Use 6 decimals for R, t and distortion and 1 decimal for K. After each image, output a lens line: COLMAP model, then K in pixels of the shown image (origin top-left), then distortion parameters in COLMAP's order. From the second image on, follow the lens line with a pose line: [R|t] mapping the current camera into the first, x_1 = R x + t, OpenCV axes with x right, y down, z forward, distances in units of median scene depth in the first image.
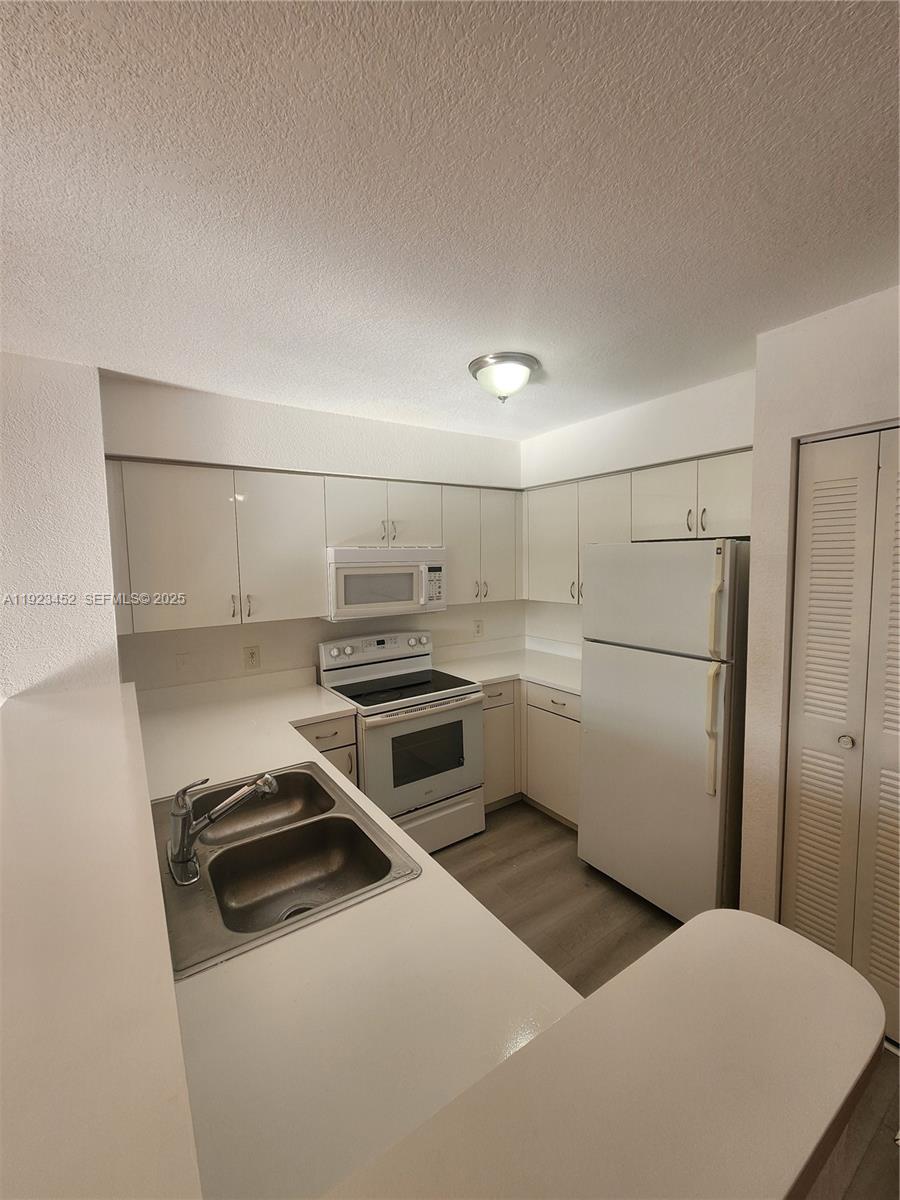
lens RADIAL K [[493.6, 0, 451.0], [0, 493.6, 598.6], [0, 0, 1]] dist [-0.001659, 0.000879]
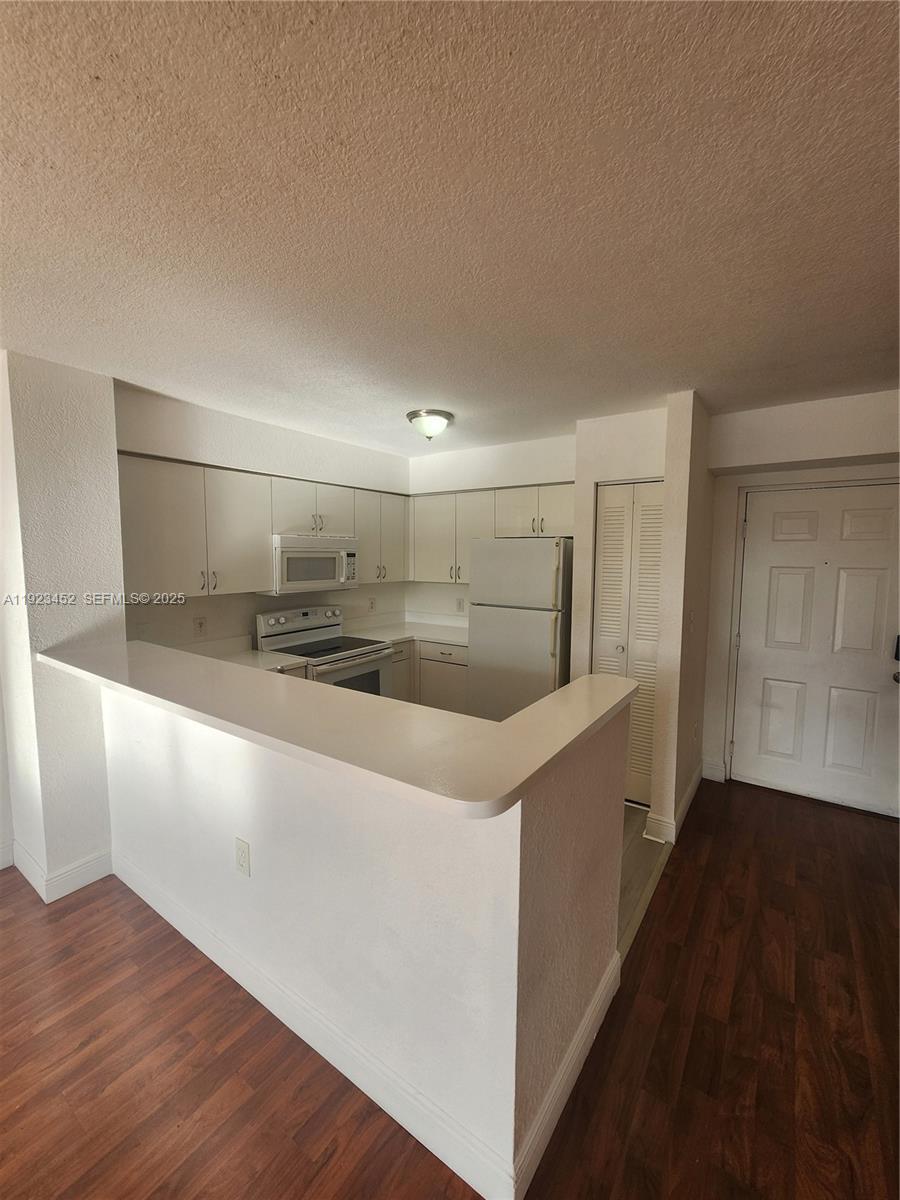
lens RADIAL K [[493.6, 0, 449.5], [0, 493.6, 598.7], [0, 0, 1]] dist [-0.001659, 0.000879]
pose [[0.933631, -0.010600, 0.358079, -0.270401], [0.007988, 0.999930, 0.008774, 0.046996], [-0.358147, -0.005332, 0.933650, -0.294706]]
